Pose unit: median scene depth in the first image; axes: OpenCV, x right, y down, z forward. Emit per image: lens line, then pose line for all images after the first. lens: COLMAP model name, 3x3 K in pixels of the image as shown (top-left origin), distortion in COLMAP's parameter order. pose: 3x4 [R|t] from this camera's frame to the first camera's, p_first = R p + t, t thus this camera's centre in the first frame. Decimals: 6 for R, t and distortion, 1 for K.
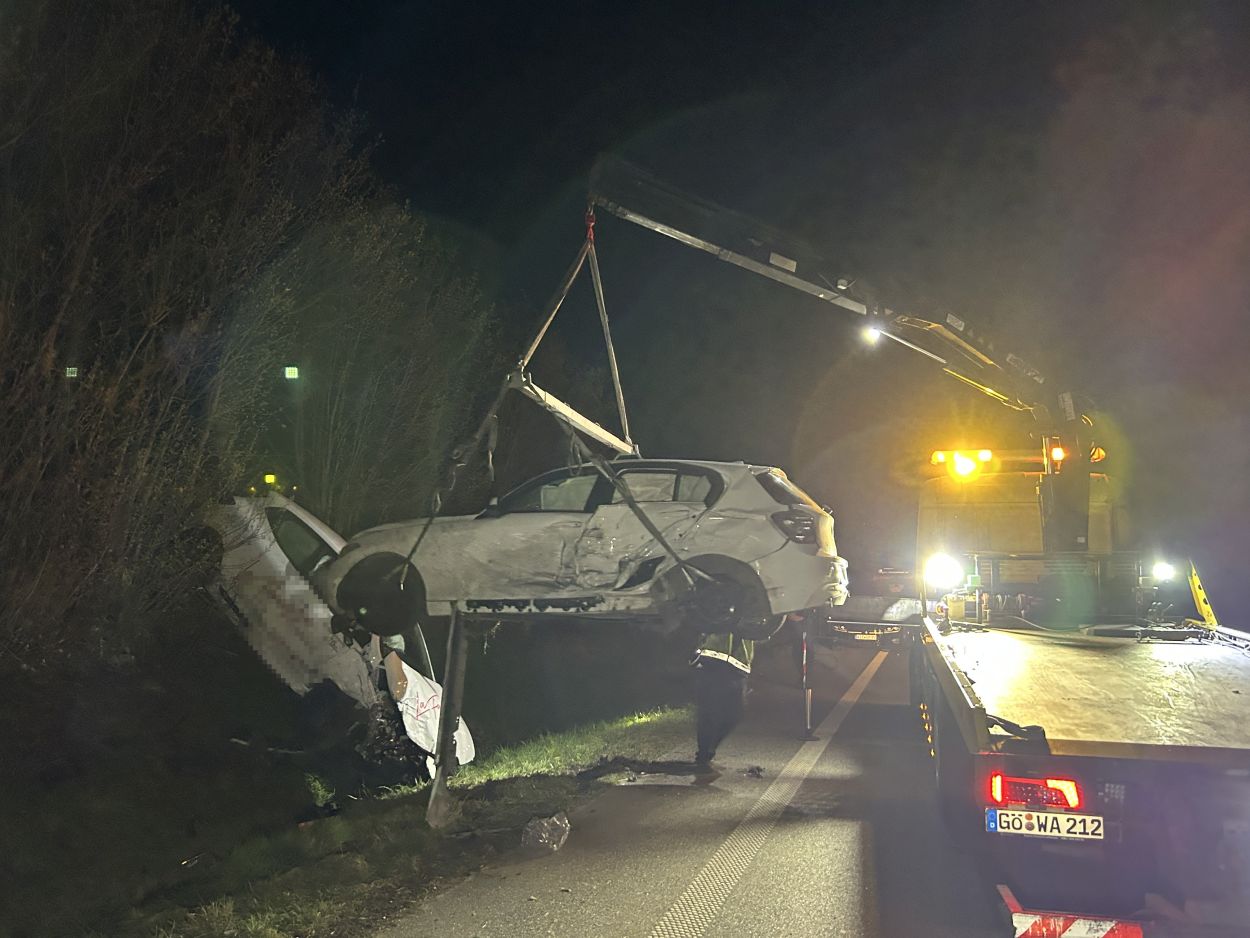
lens RADIAL K [[940.9, 0, 618.0], [0, 940.9, 468.1], [0, 0, 1]] dist [0.056529, -0.073119]
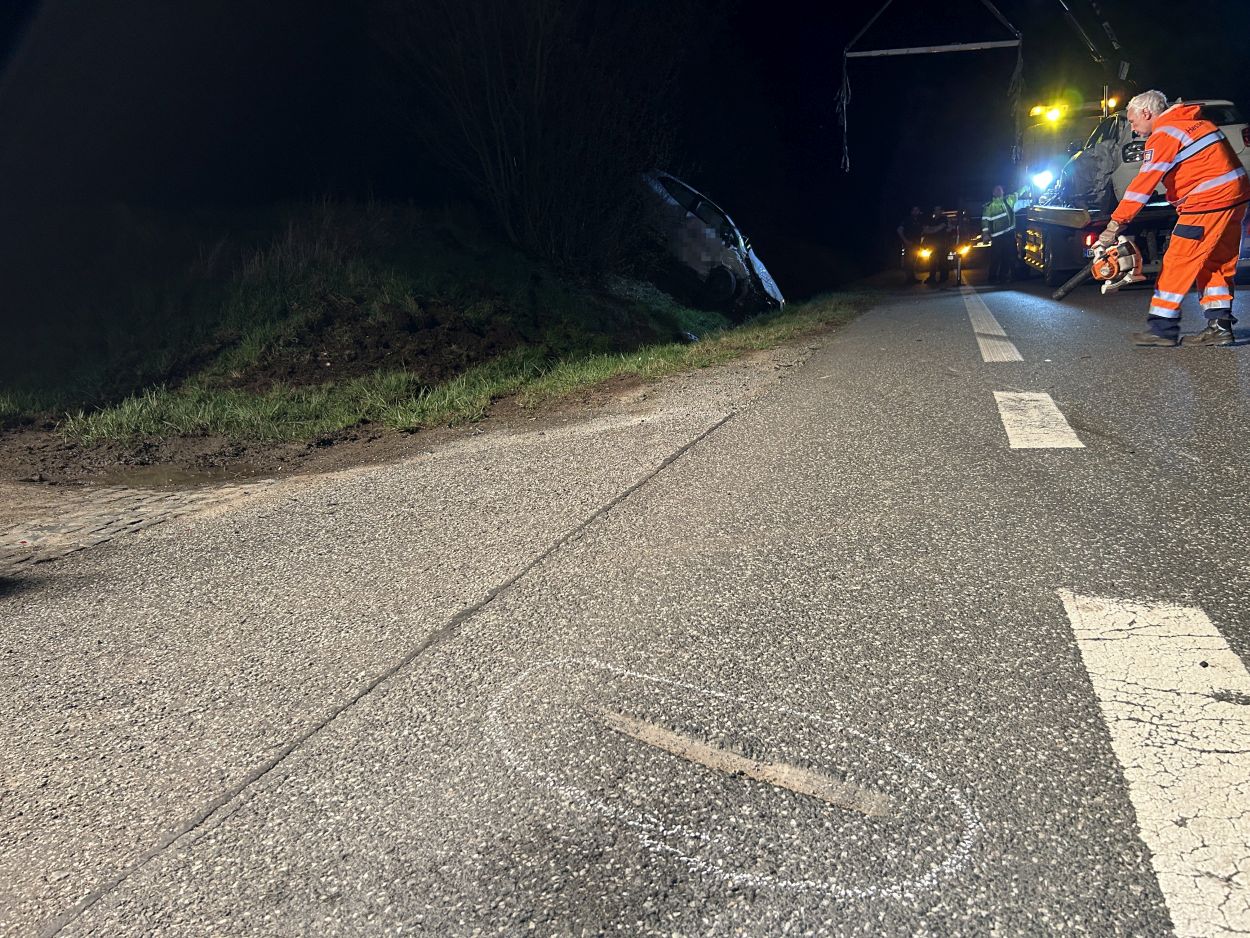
lens RADIAL K [[940.9, 0, 628.1], [0, 940.9, 473.5], [0, 0, 1]] dist [0.056529, -0.073119]
pose [[0.996596, -0.080460, -0.017954, -0.493211], [0.081874, 0.940572, 0.329577, -0.028126], [-0.009631, -0.329925, 0.943958, -0.956128]]
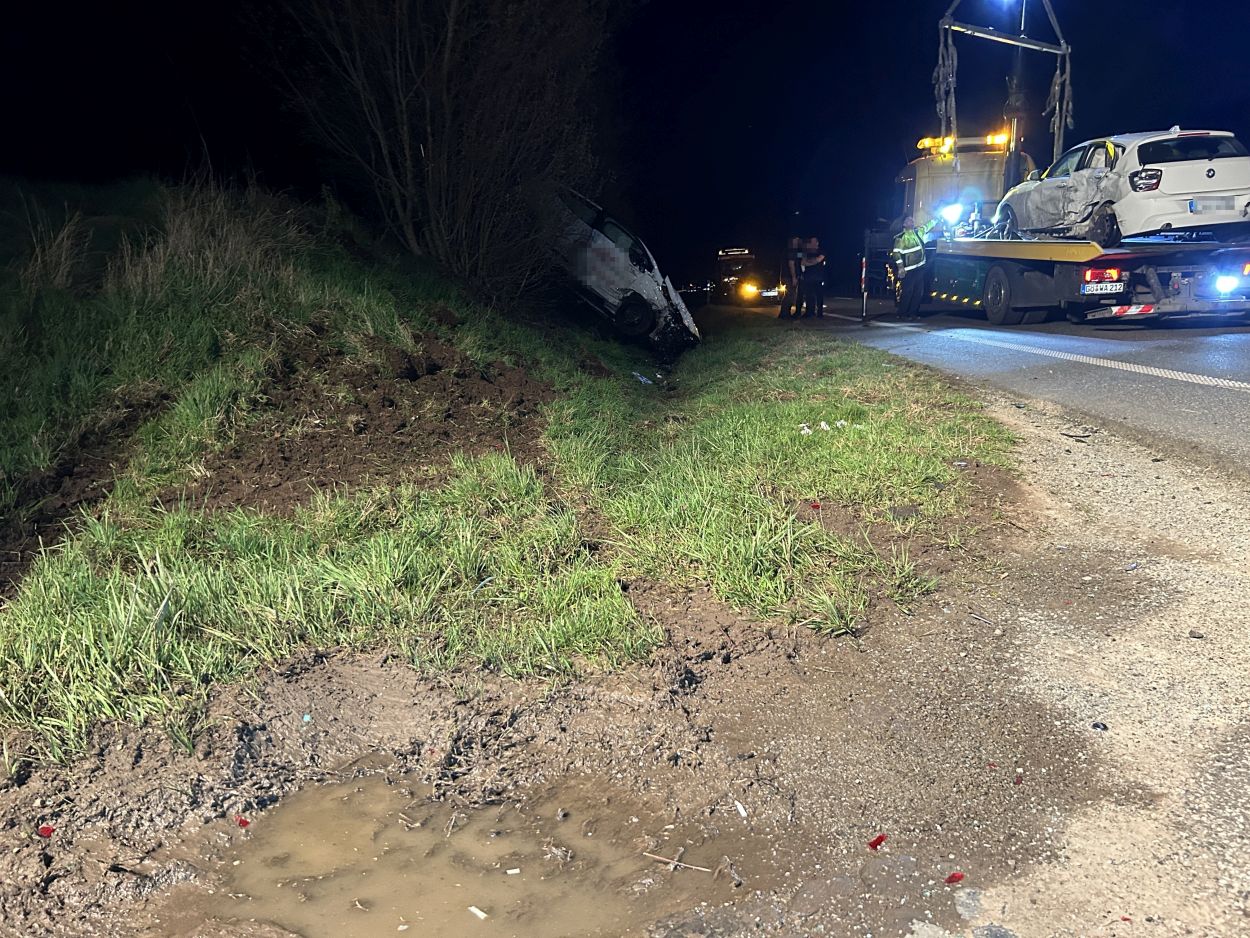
lens RADIAL K [[940.9, 0, 630.3], [0, 940.9, 467.0], [0, 0, 1]] dist [0.056529, -0.073119]
pose [[0.960365, -0.106070, 0.257775, -0.766938], [0.022570, 0.951324, 0.307365, 0.005697], [-0.277830, -0.289364, 0.916013, -0.590078]]
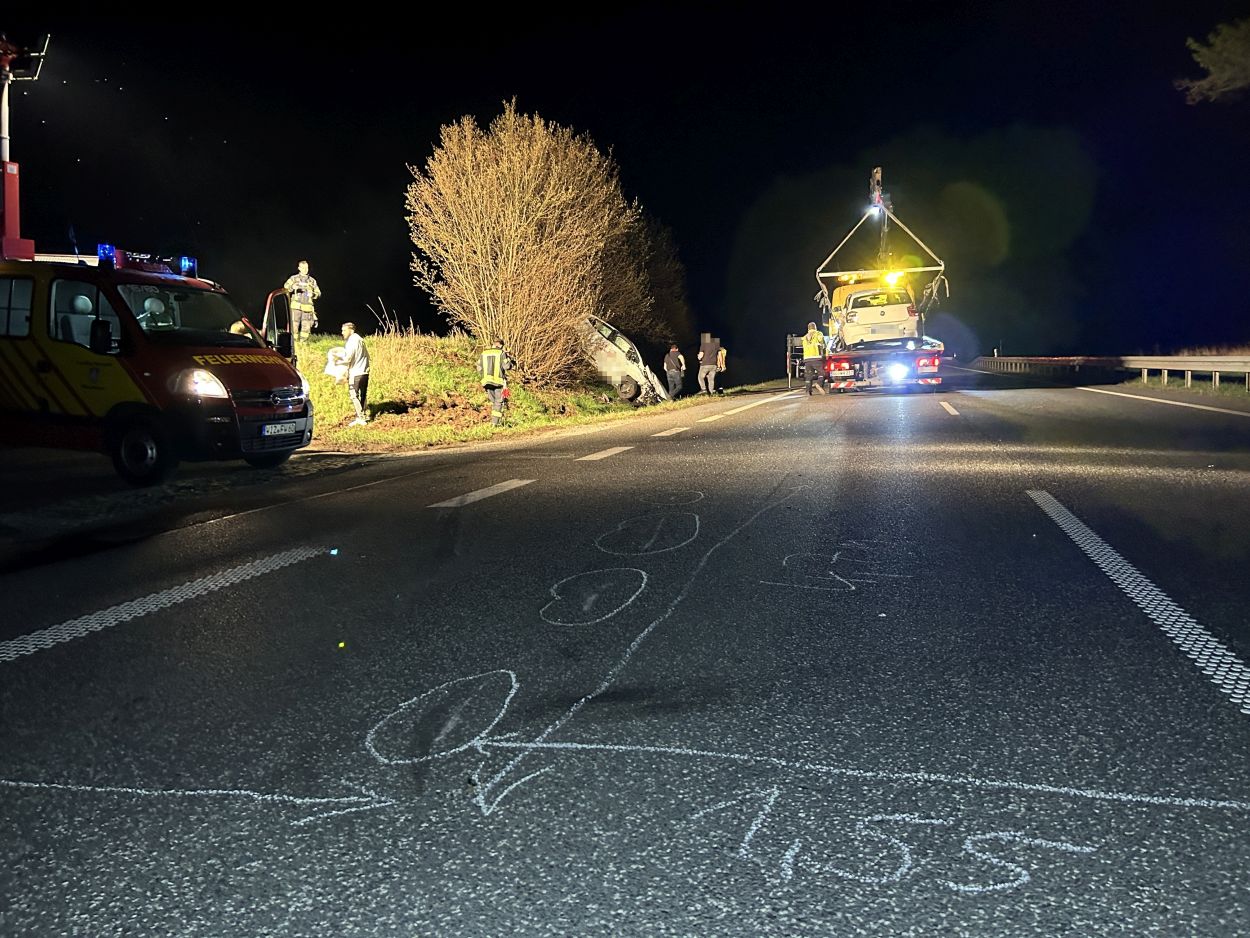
lens RADIAL K [[940.9, 0, 618.3], [0, 940.9, 475.5], [0, 0, 1]] dist [0.056529, -0.073119]
pose [[0.997301, -0.068921, 0.025314, -0.429173], [0.061198, 0.970779, 0.232040, -0.155426], [-0.040566, -0.229865, 0.972377, -1.908900]]
